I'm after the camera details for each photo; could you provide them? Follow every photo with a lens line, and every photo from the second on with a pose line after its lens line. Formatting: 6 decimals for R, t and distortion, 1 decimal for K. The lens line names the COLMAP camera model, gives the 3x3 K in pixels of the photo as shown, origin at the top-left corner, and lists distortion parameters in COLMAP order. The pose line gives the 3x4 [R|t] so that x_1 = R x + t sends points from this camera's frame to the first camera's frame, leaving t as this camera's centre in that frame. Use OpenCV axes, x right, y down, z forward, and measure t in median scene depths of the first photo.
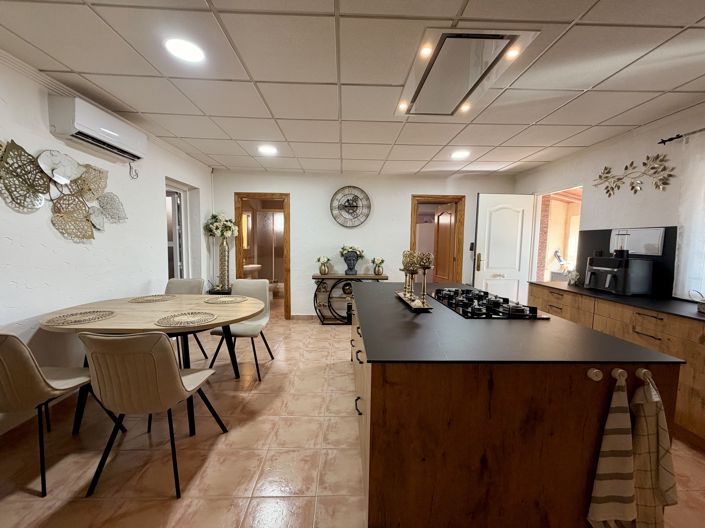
lens RADIAL K [[280.7, 0, 350.0], [0, 280.7, 267.3], [0, 0, 1]] dist [-0.000120, -0.000308]
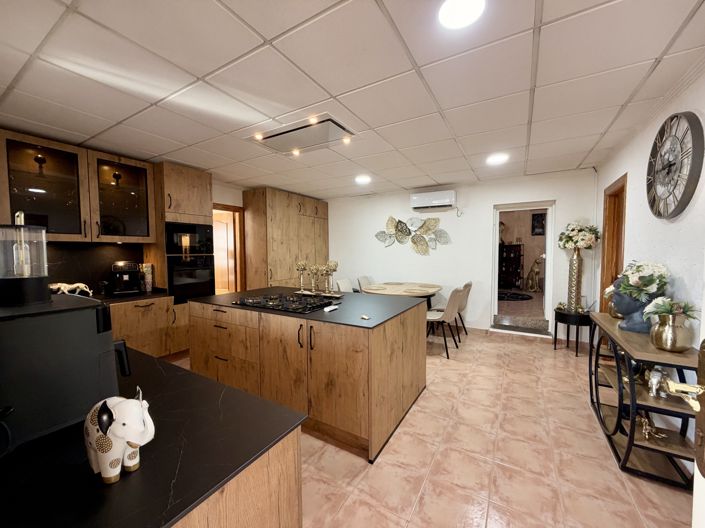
lens RADIAL K [[280.7, 0, 350.0], [0, 280.7, 267.3], [0, 0, 1]] dist [-0.000120, -0.000308]
pose [[-0.538854, 0.030549, -0.841845, 1.123892], [-0.085065, 0.992261, 0.090456, -0.130961], [0.838093, 0.120355, -0.532085, 1.591755]]
